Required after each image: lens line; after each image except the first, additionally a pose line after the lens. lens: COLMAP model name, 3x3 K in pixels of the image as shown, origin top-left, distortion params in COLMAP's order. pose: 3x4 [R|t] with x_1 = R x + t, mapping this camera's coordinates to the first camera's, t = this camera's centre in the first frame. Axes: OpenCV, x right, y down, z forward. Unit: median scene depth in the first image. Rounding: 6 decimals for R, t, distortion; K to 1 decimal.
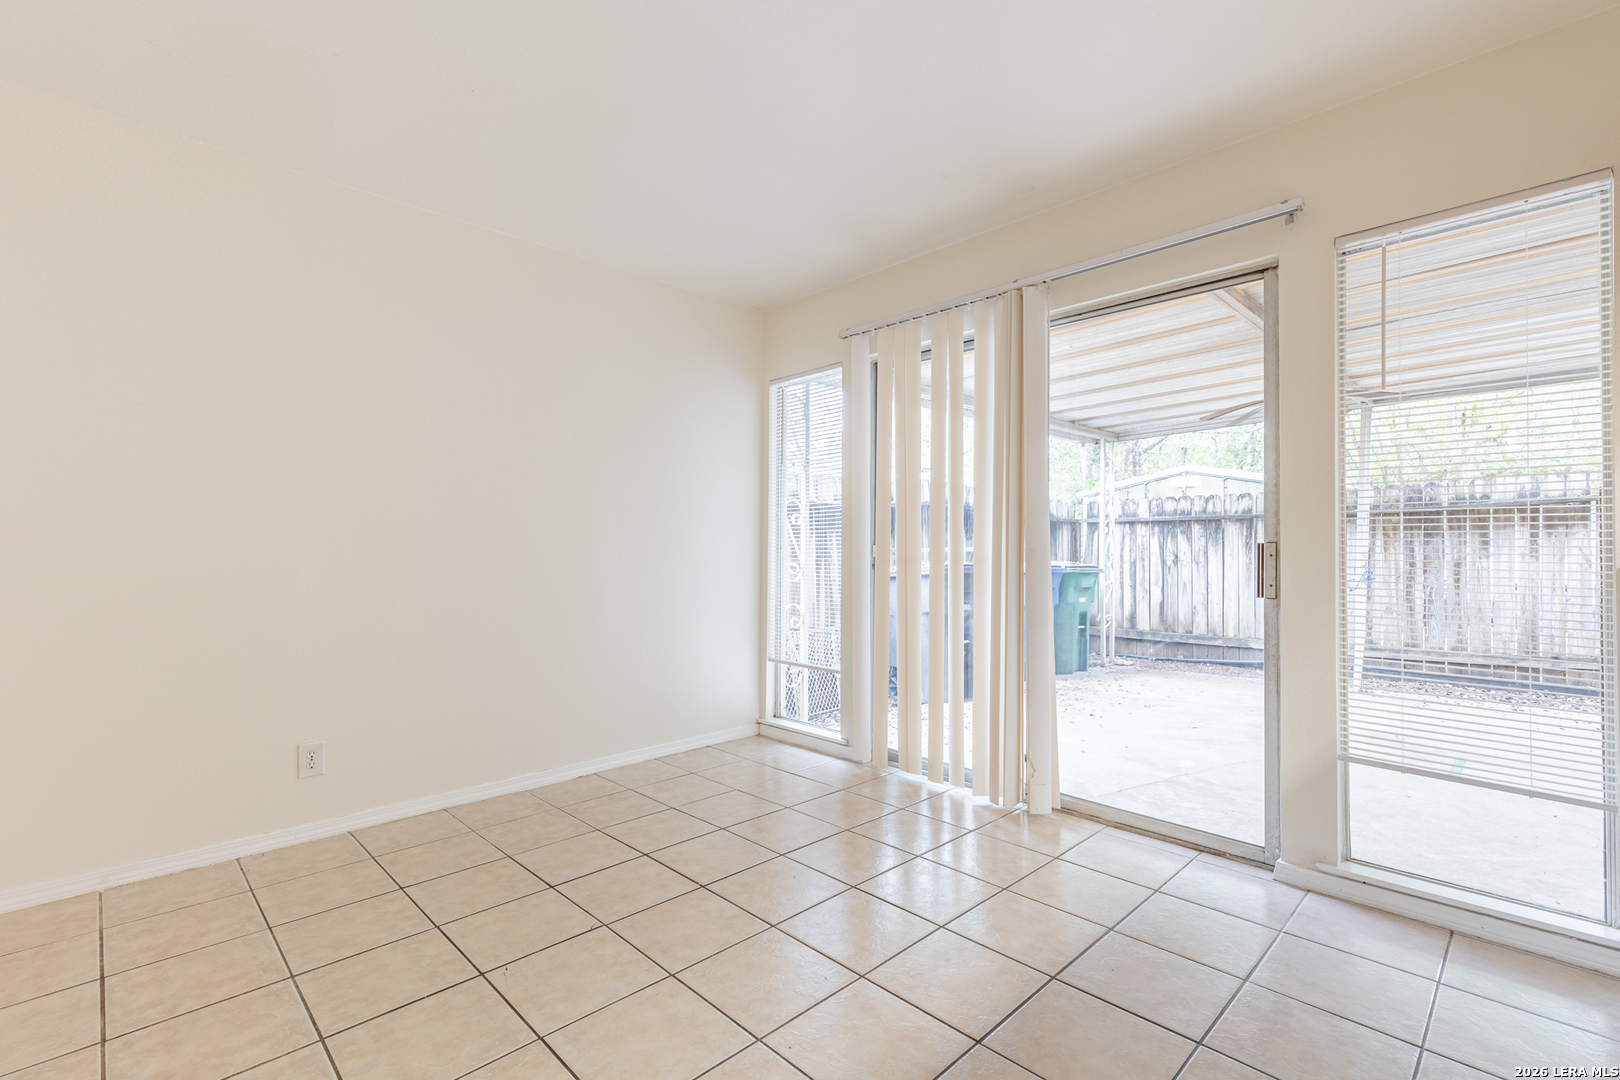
lens RADIAL K [[727.0, 0, 812.6], [0, 727.0, 535.8], [0, 0, 1]] dist [0.008662, -0.002200]
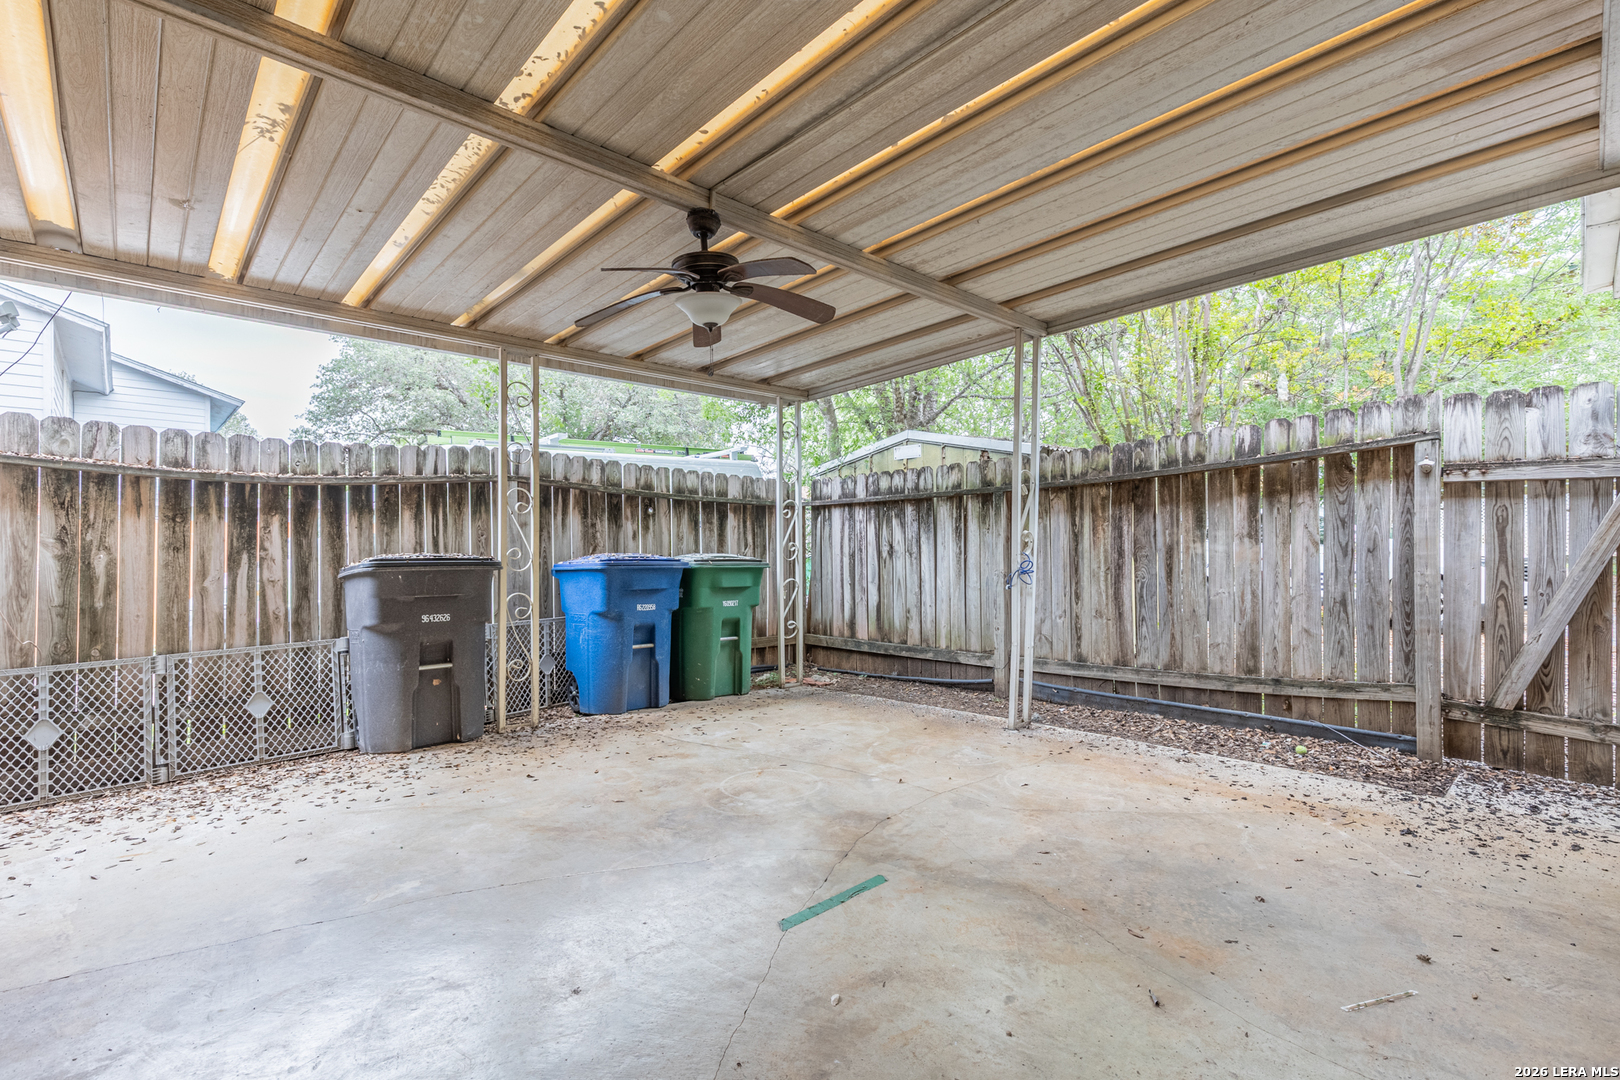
lens RADIAL K [[727.0, 0, 810.8], [0, 727.0, 537.4], [0, 0, 1]] dist [0.008662, -0.002200]
pose [[0.999730, -0.012051, -0.019860, 0.454042], [0.012114, 0.999922, 0.003026, 0.016138], [0.019822, -0.003266, 0.999798, 0.222535]]
